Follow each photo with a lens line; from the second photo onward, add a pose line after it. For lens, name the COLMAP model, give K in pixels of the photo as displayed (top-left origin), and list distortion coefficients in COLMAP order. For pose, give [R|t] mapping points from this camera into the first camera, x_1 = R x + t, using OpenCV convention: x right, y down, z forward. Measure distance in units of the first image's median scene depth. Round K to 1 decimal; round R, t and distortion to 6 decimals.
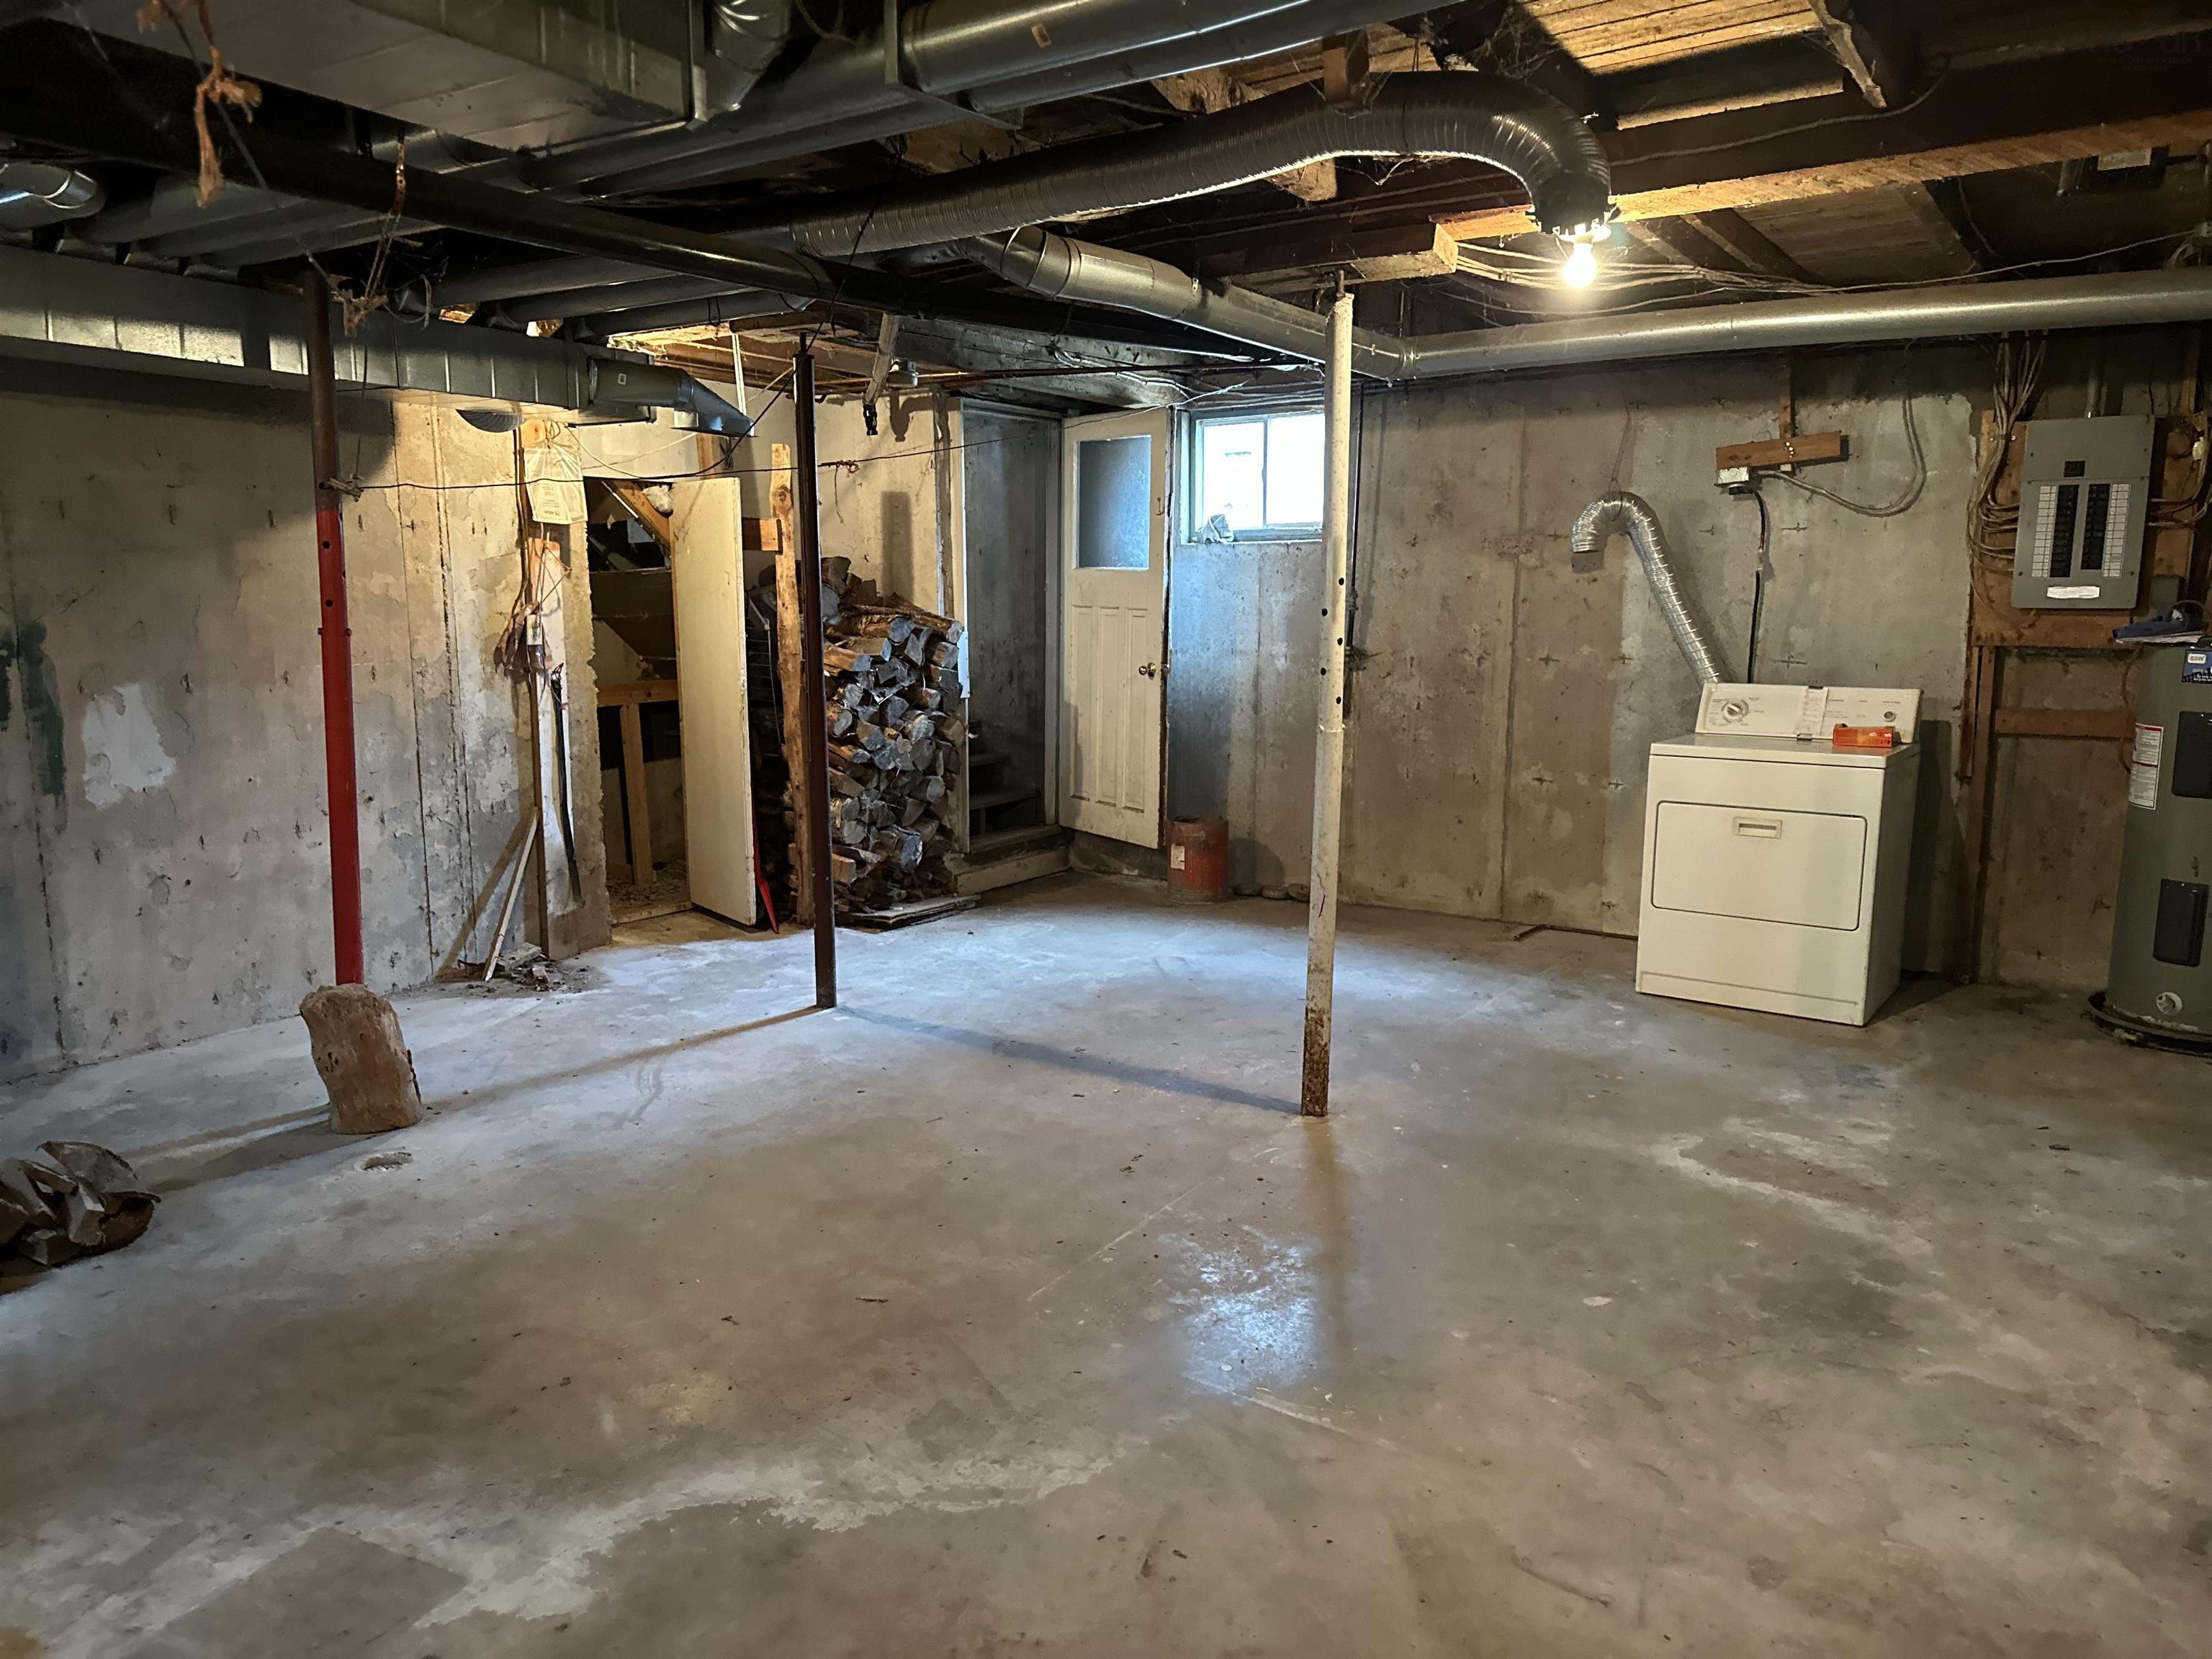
lens RADIAL K [[1520.3, 0, 1093.3], [0, 1520.3, 818.4], [0, 0, 1]] dist [0.124119, -0.182819]
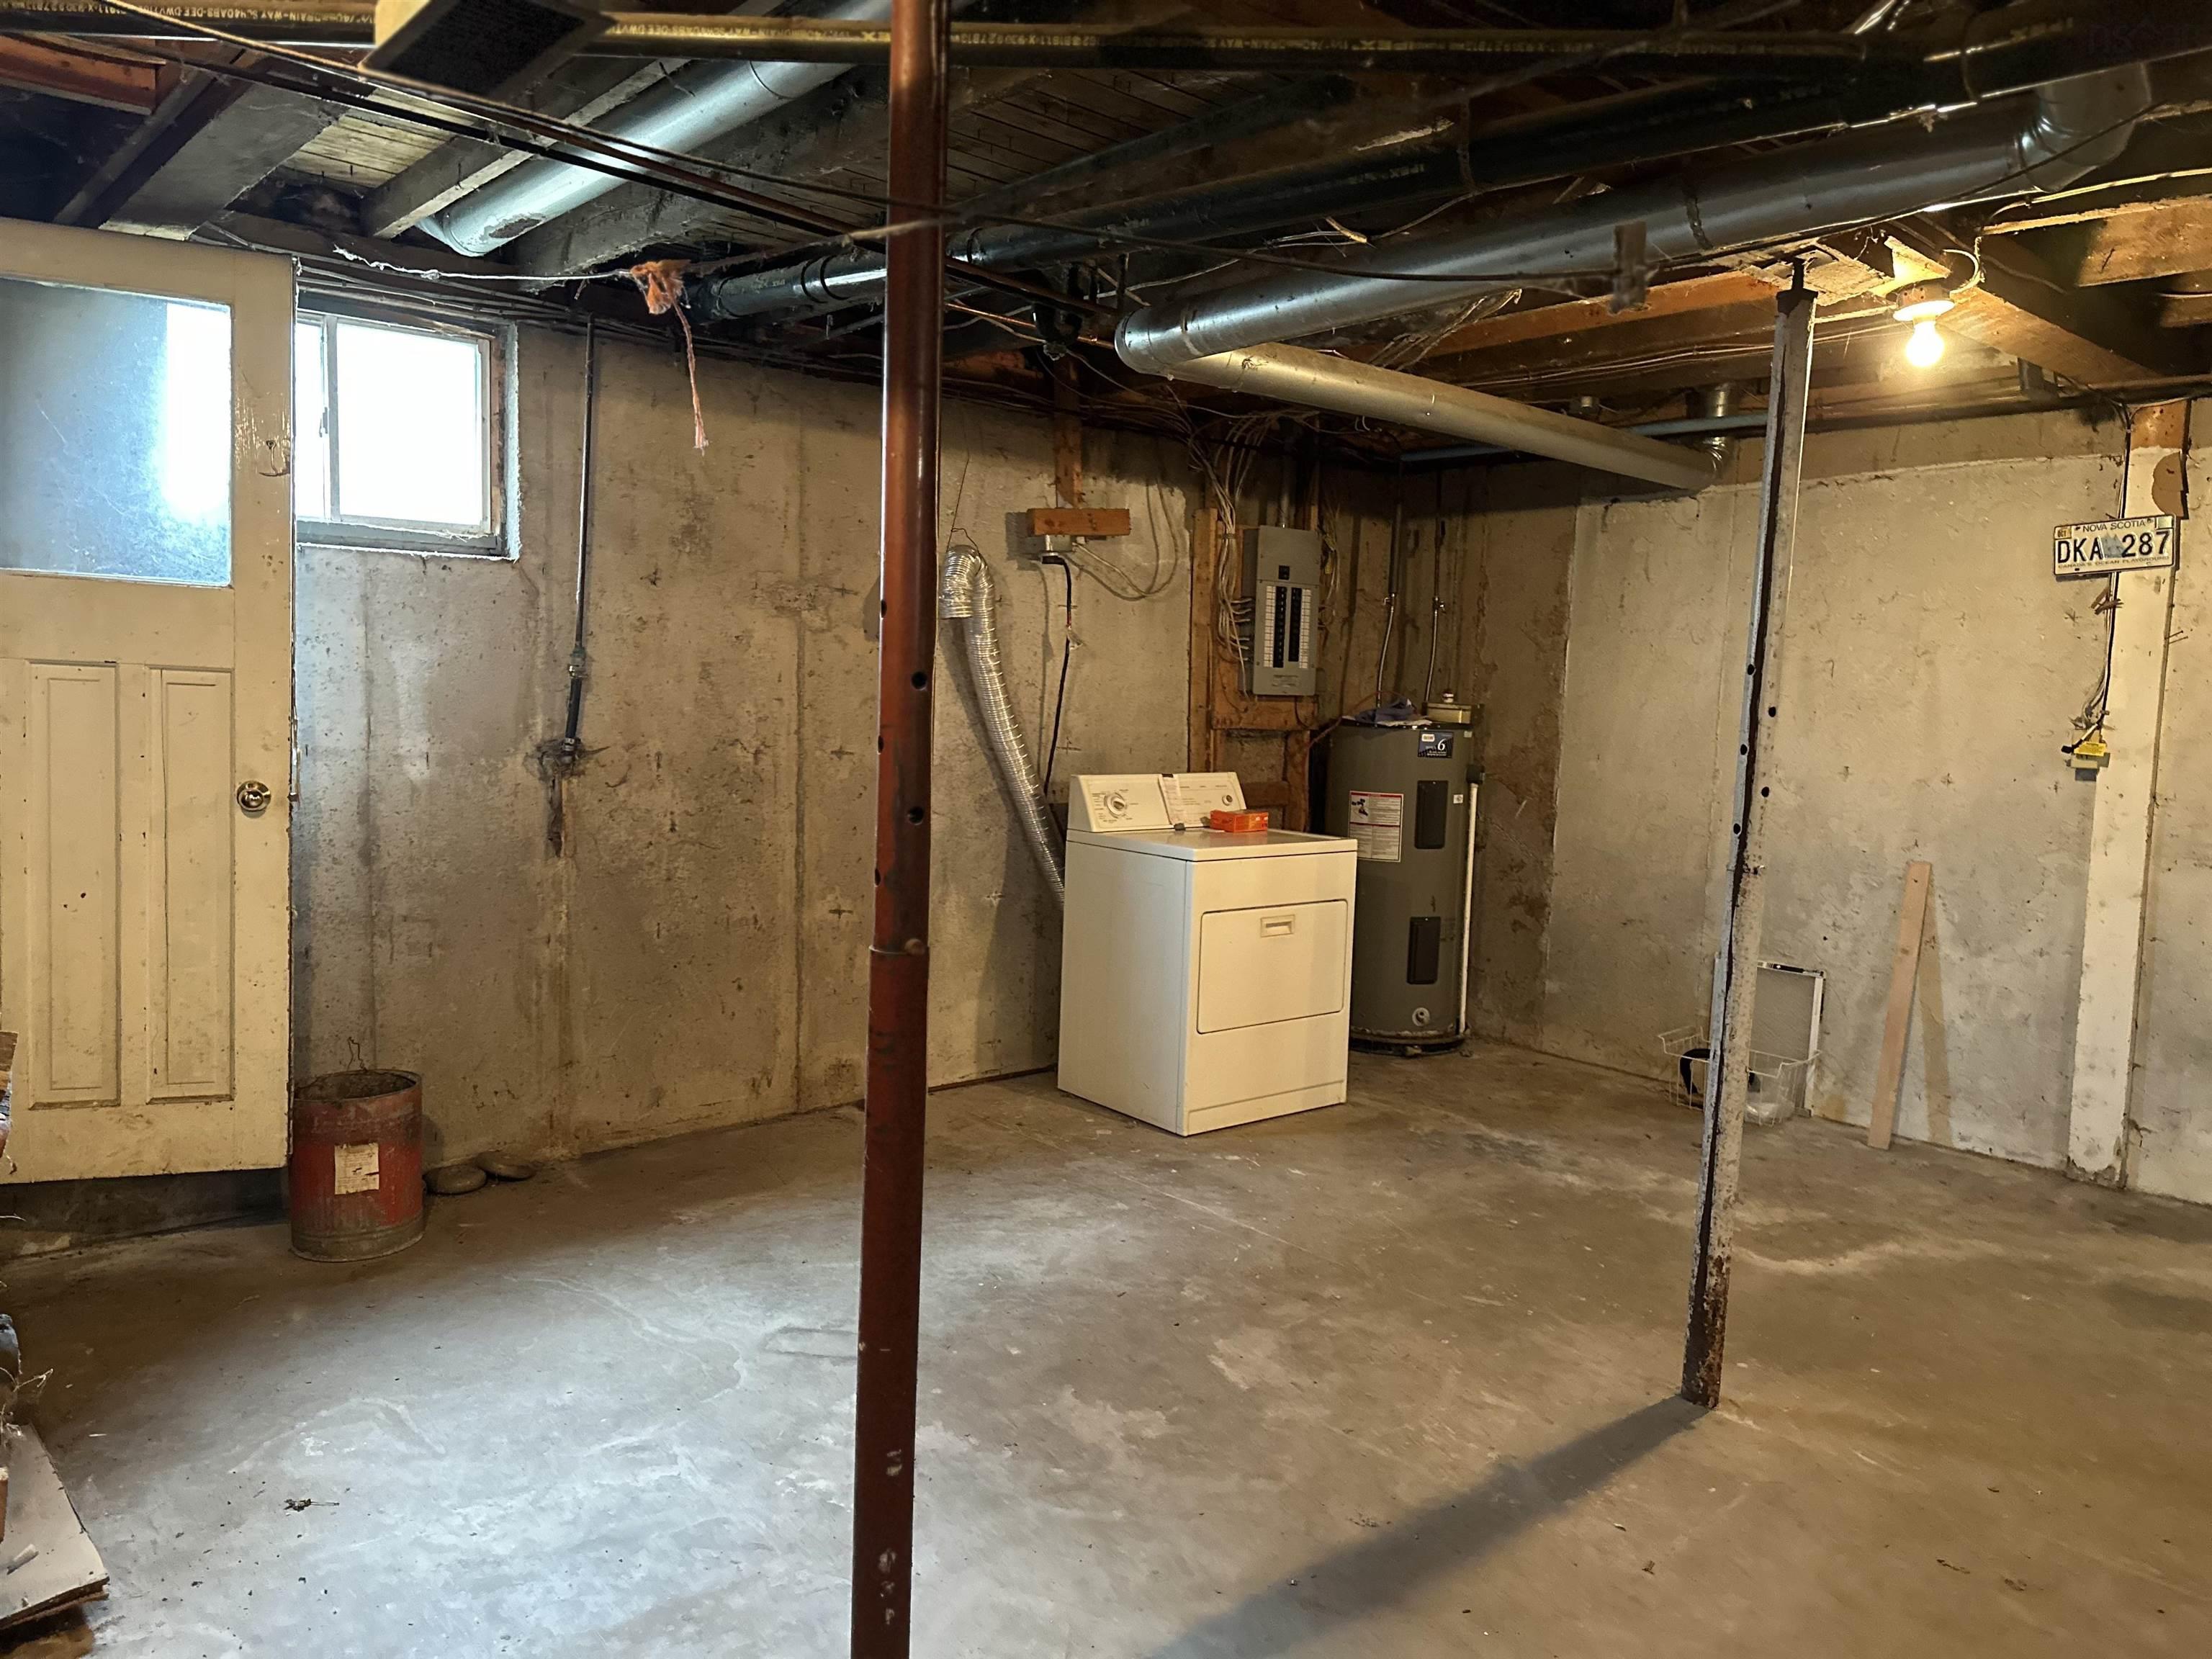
lens RADIAL K [[1520.3, 0, 1093.3], [0, 1520.3, 818.4], [0, 0, 1]] dist [0.124119, -0.182819]
pose [[0.252185, -0.079432, 0.964413, -0.395249], [0.108067, 0.992703, 0.053503, -0.096870], [-0.961626, 0.090729, 0.258929, 0.683958]]
